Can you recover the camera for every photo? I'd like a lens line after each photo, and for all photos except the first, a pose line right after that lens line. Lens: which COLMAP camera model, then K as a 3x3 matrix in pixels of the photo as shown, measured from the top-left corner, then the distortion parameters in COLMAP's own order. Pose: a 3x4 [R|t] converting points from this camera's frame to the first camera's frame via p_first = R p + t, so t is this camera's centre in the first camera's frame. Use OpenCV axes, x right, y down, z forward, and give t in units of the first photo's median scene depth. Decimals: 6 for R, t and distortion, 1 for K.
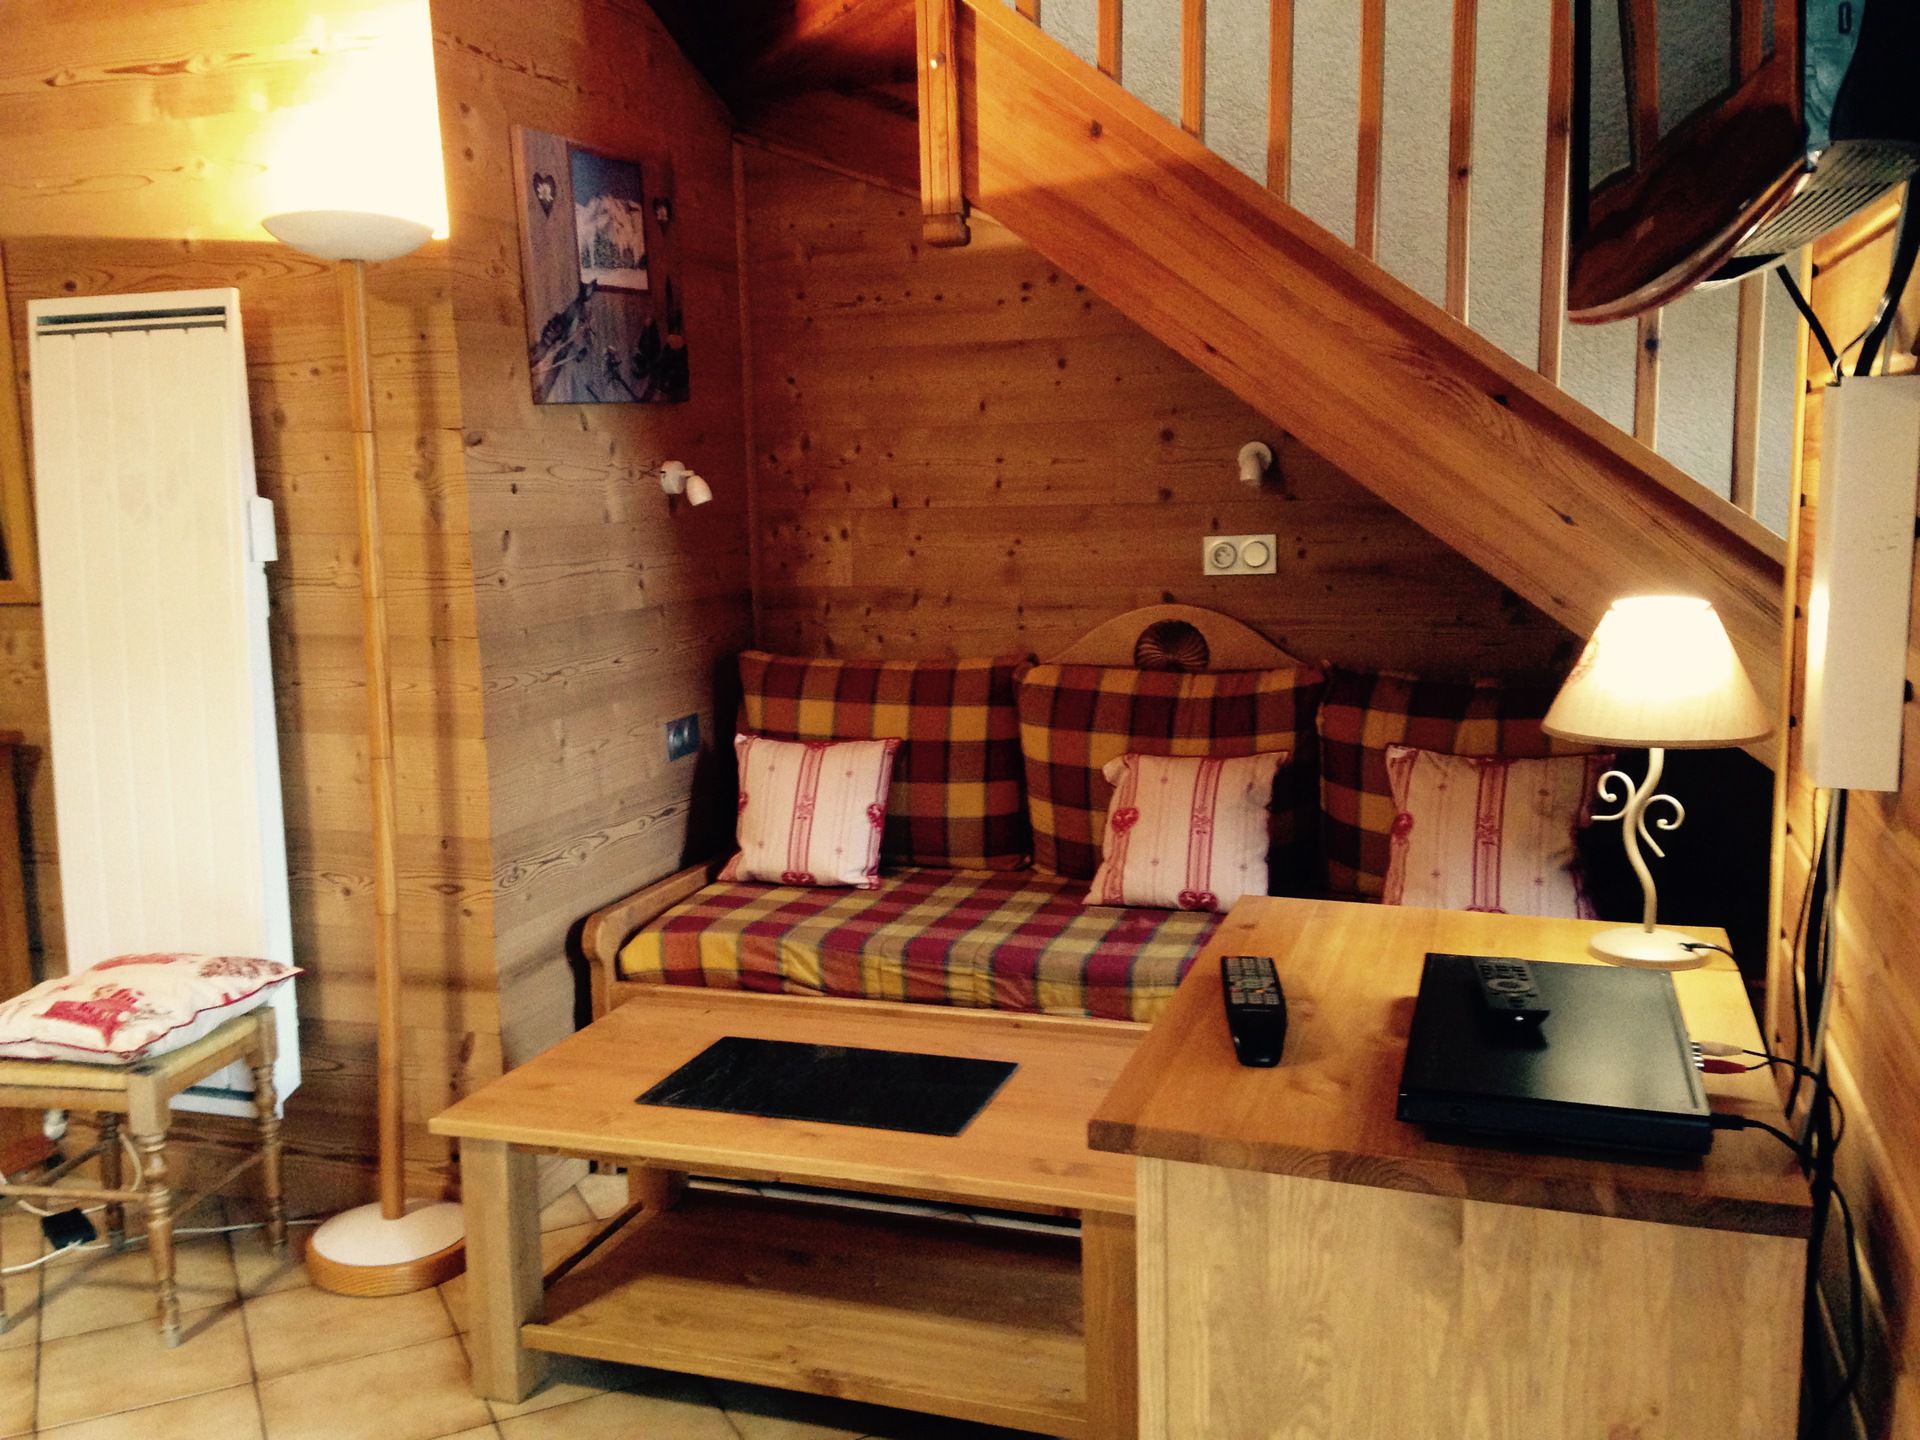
lens RADIAL K [[1768.4, 0, 982.7], [0, 1768.4, 704.8], [0, 0, 1]] dist [0.216785, -0.308055]
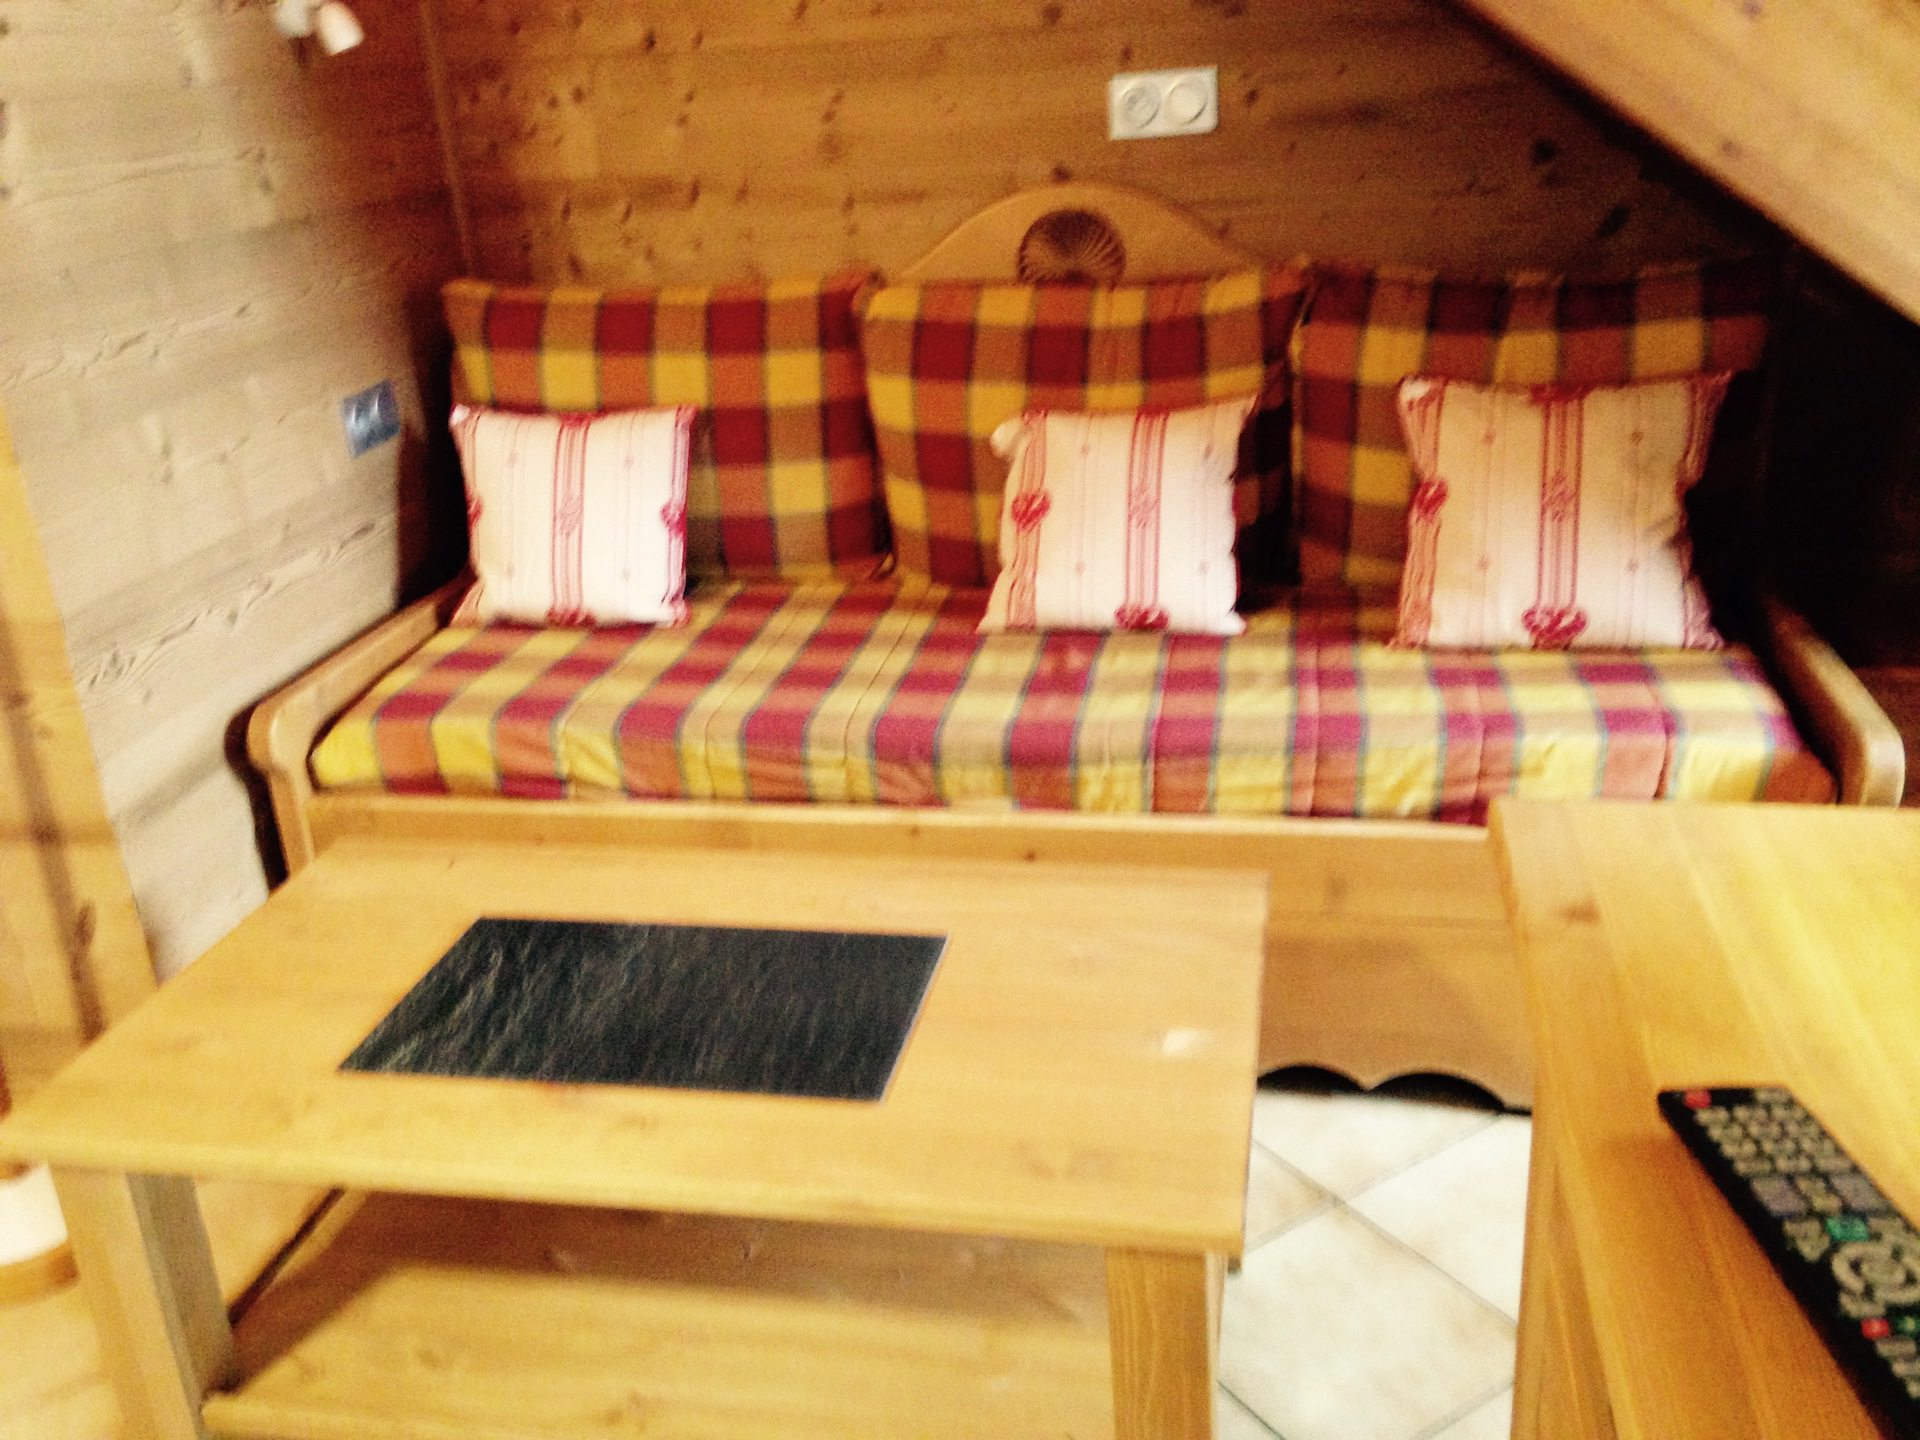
lens RADIAL K [[1768.4, 0, 982.7], [0, 1768.4, 704.8], [0, 0, 1]] dist [0.216785, -0.308055]
pose [[0.990146, -0.081822, 0.113646, -0.026254], [0.054255, 0.972304, 0.227337, -0.021723], [-0.129100, -0.218931, 0.967162, 0.295872]]
